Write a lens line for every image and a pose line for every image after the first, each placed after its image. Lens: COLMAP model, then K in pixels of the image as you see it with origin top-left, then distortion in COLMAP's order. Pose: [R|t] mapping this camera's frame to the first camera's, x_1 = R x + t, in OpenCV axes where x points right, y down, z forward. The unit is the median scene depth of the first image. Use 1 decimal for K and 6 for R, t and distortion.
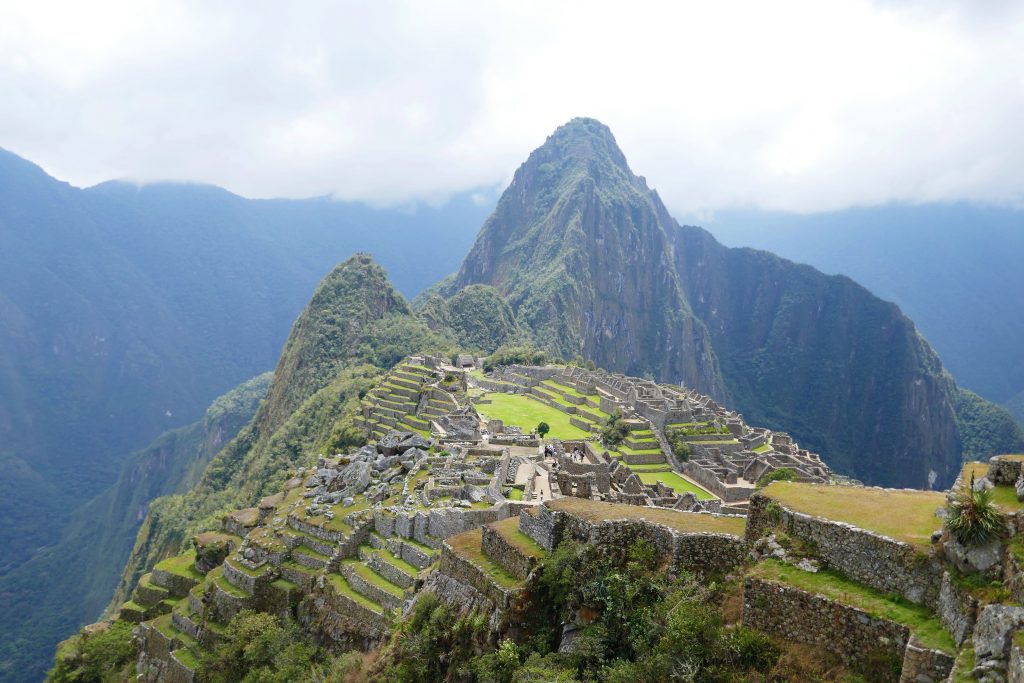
lens RADIAL K [[799.5, 0, 509.3], [0, 799.5, 340.7], [0, 0, 1]] dist [-0.008517, 0.002308]
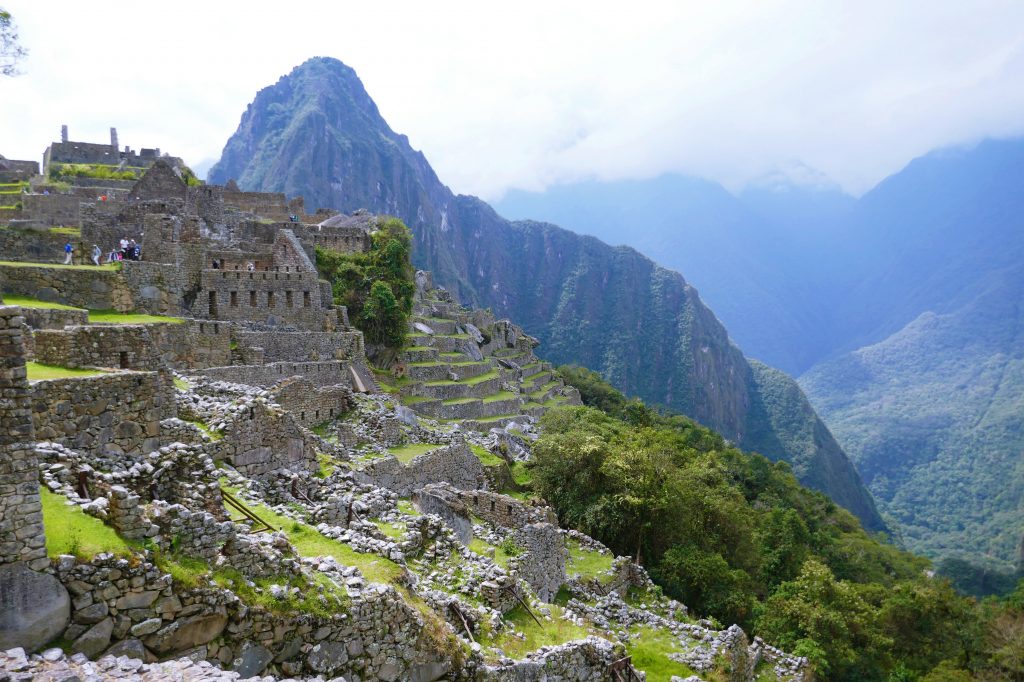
lens RADIAL K [[774.5, 0, 515.9], [0, 774.5, 342.5], [0, 0, 1]] dist [-0.009702, -0.000465]
pose [[0.977163, -0.050227, 0.206468, 0.122026], [0.058253, 0.997757, -0.032978, 0.080800], [-0.204348, 0.044252, 0.977897, 0.162100]]
